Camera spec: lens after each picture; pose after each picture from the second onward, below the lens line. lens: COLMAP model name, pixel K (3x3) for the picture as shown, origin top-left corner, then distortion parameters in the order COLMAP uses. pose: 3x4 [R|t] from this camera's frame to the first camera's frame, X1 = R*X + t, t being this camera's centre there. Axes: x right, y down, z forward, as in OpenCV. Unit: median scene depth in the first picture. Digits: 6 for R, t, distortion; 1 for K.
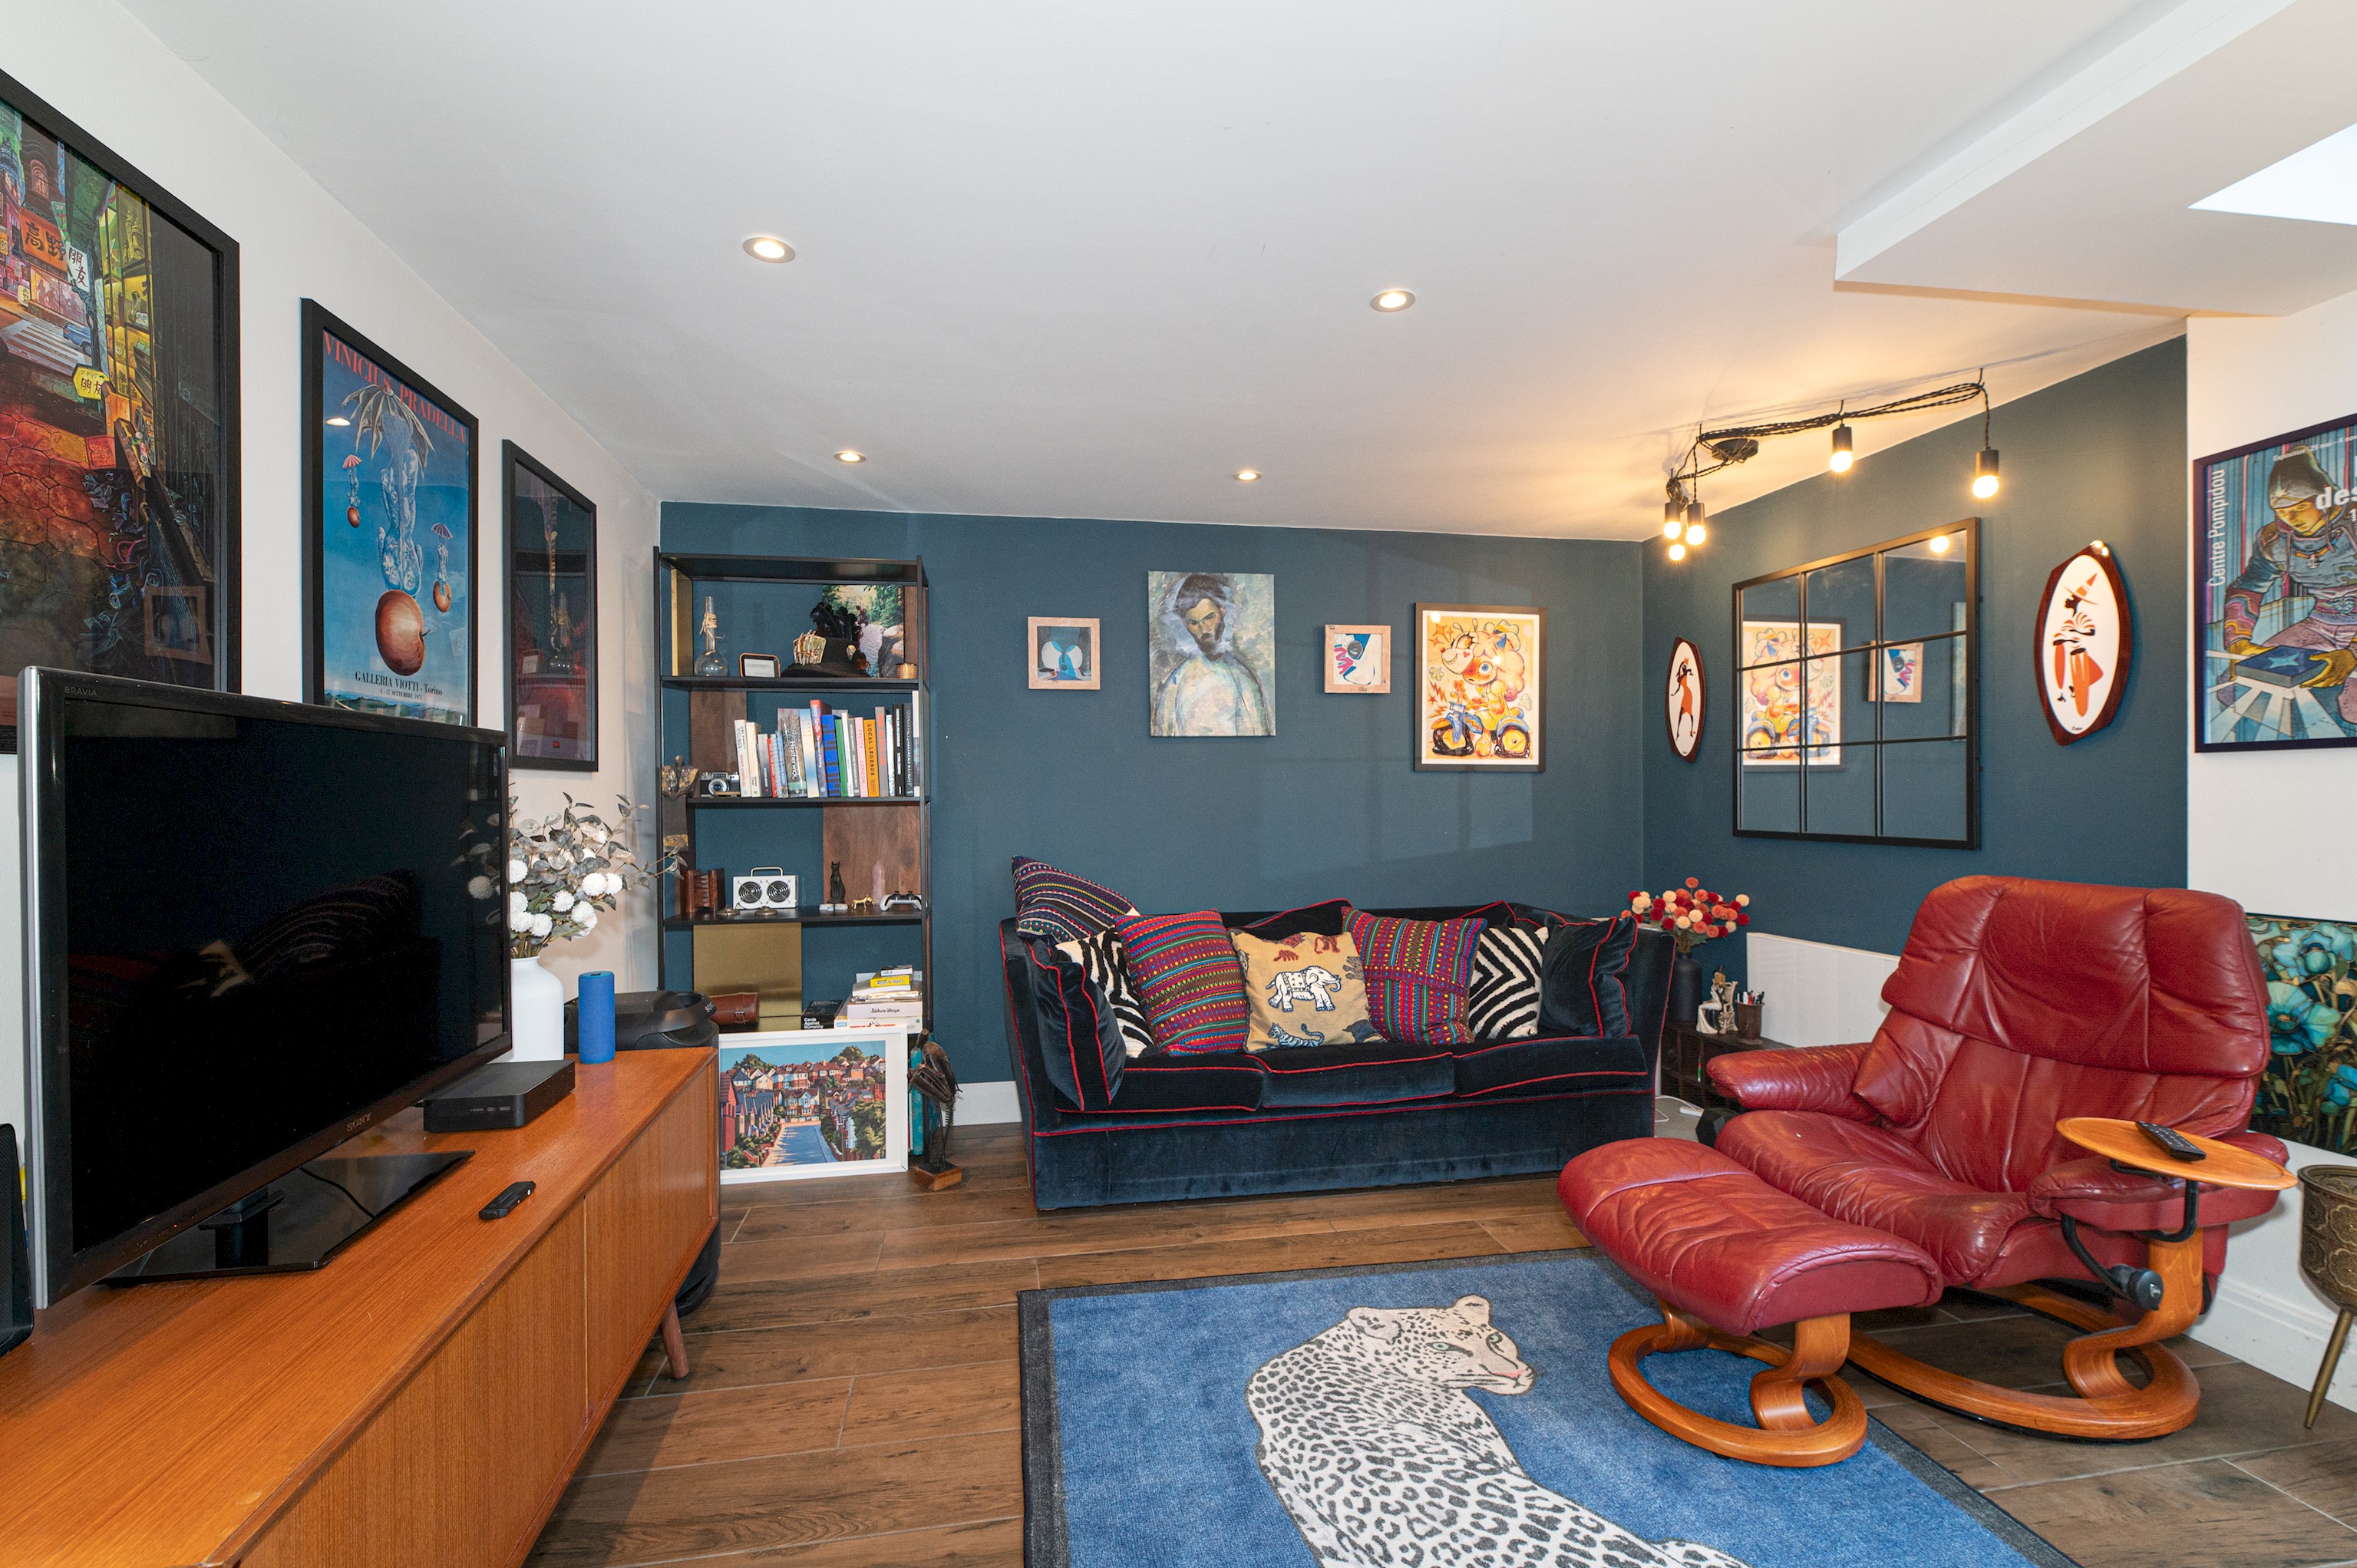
lens RADIAL K [[1026.4, 0, 1179.4], [0, 1026.4, 795.6], [0, 0, 1]] dist [0.003138, -0.000897]
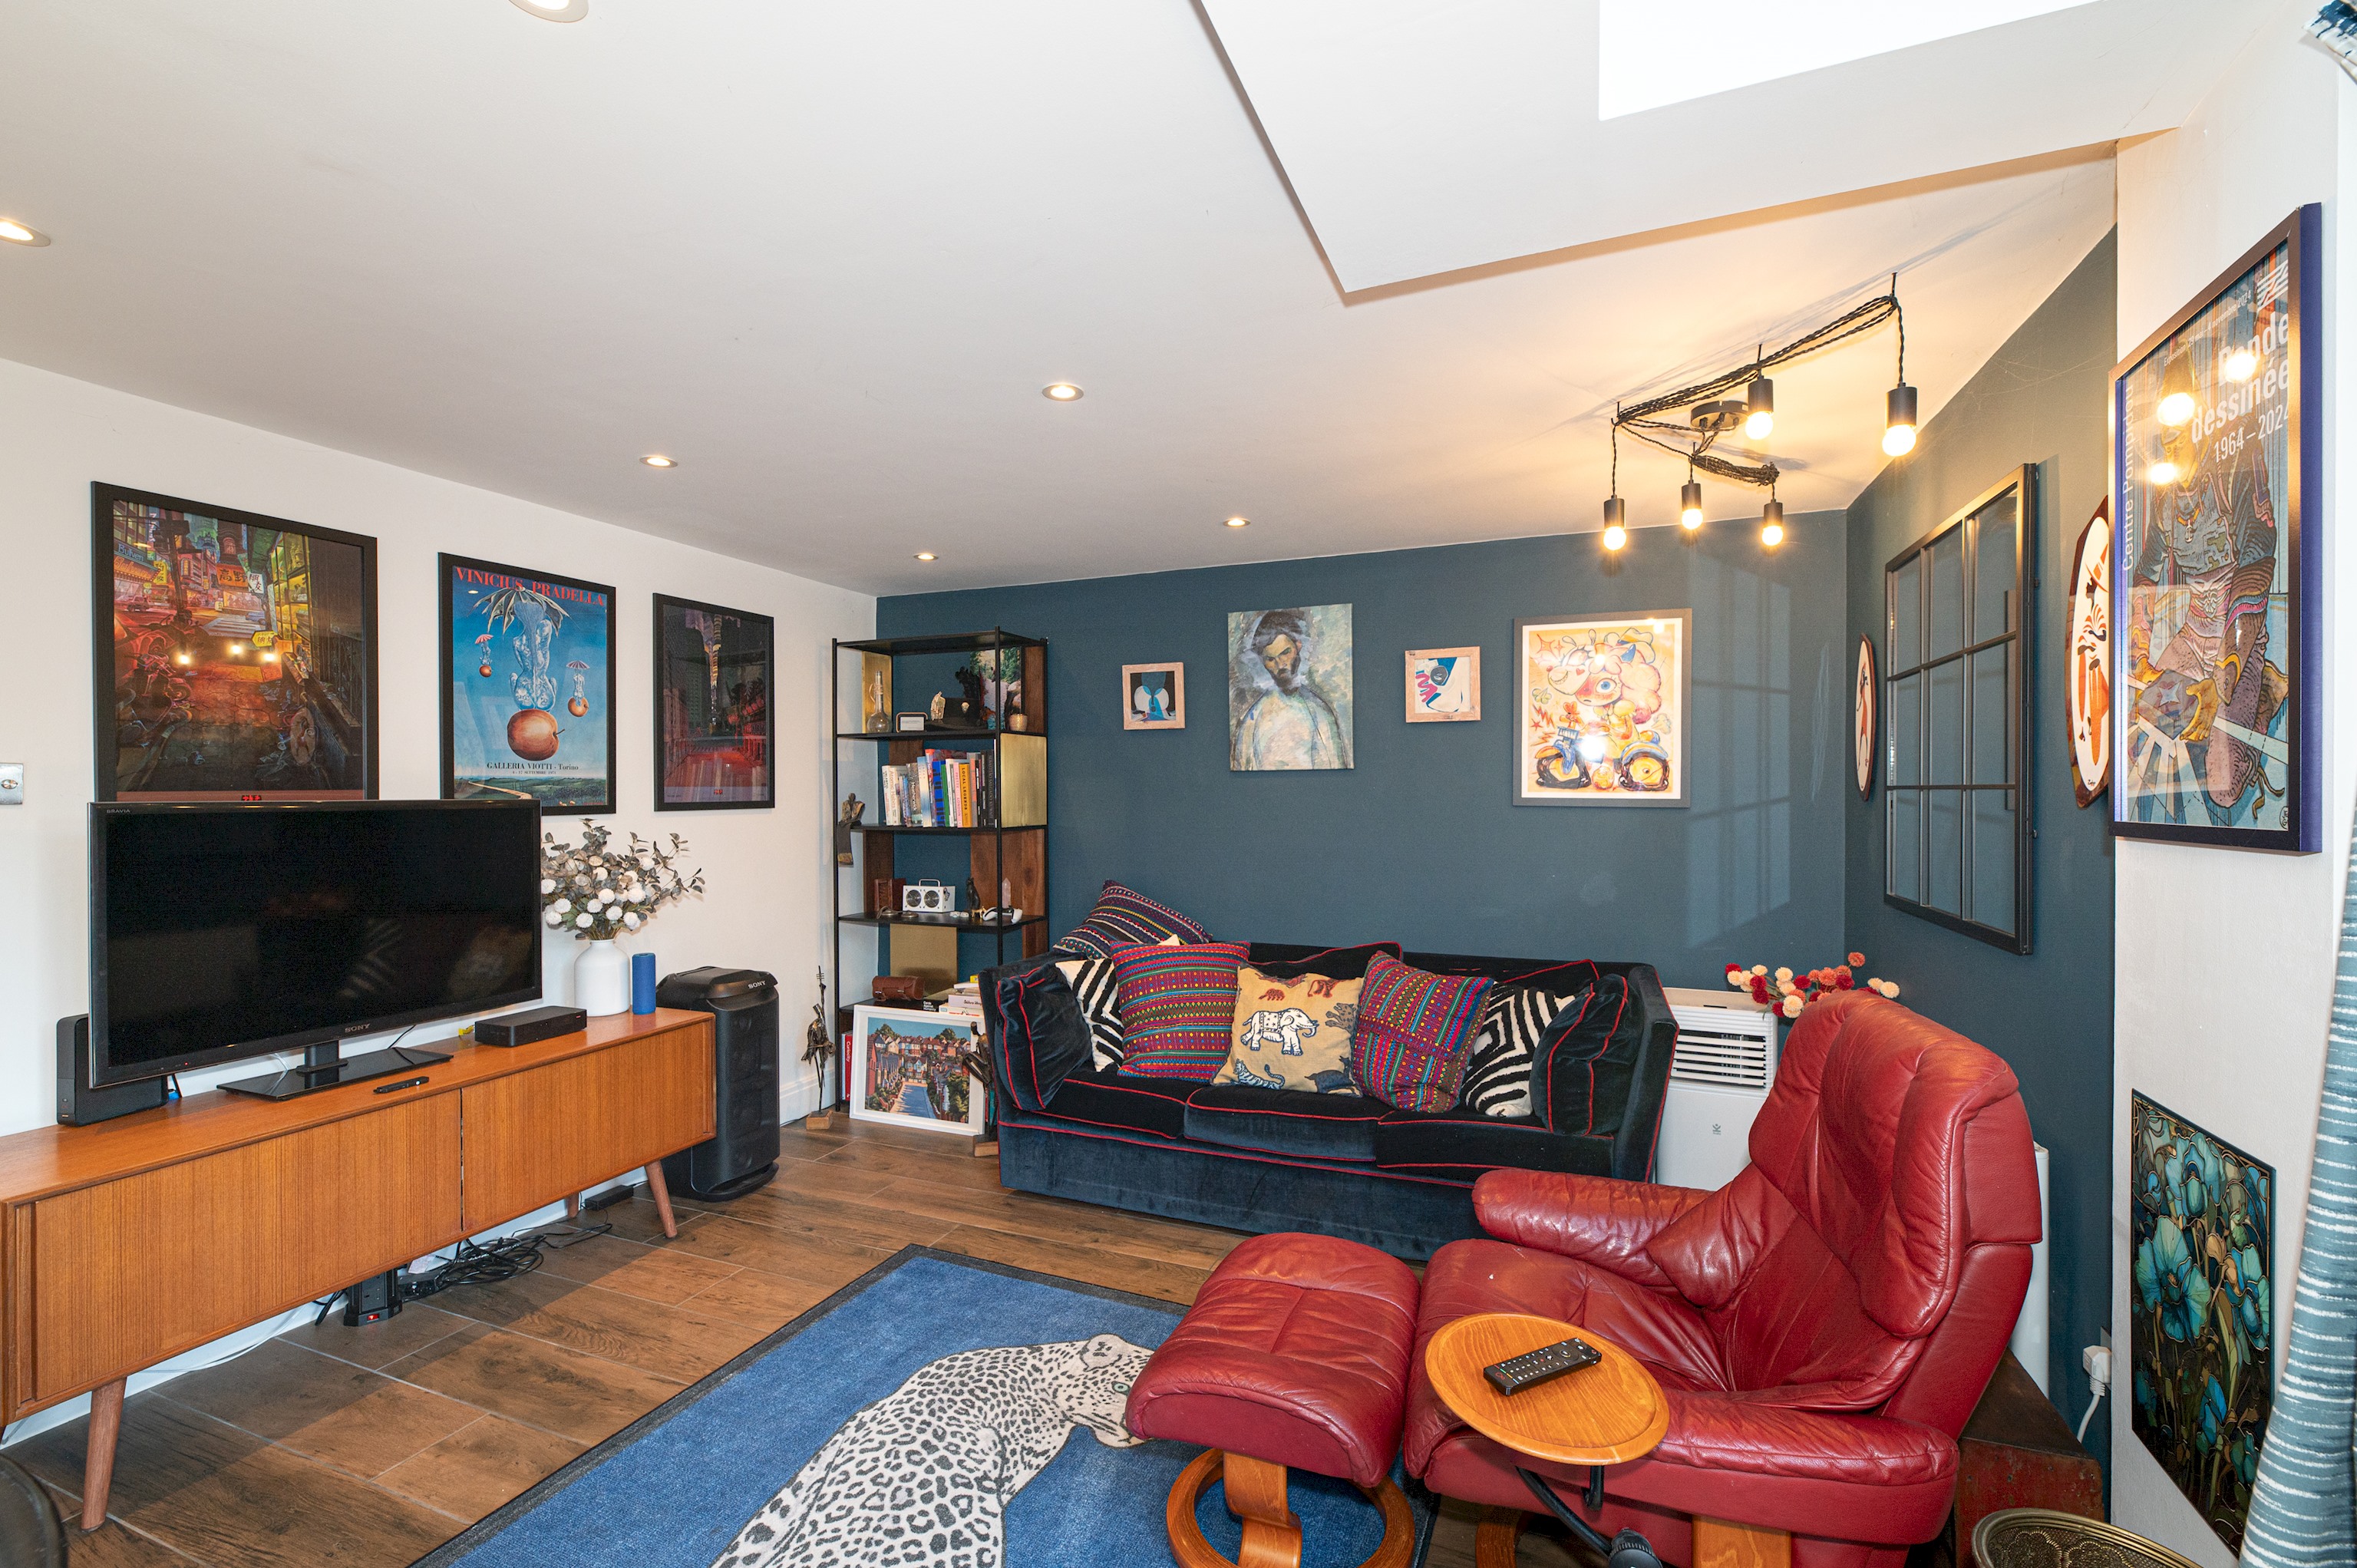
lens RADIAL K [[1026.4, 0, 1179.4], [0, 1026.4, 795.6], [0, 0, 1]] dist [0.003138, -0.000897]
pose [[0.840992, 0.007667, -0.540993, 0.585851], [-0.005019, 0.999967, 0.006369, -0.046219], [0.541024, -0.002641, 0.841003, 0.110486]]
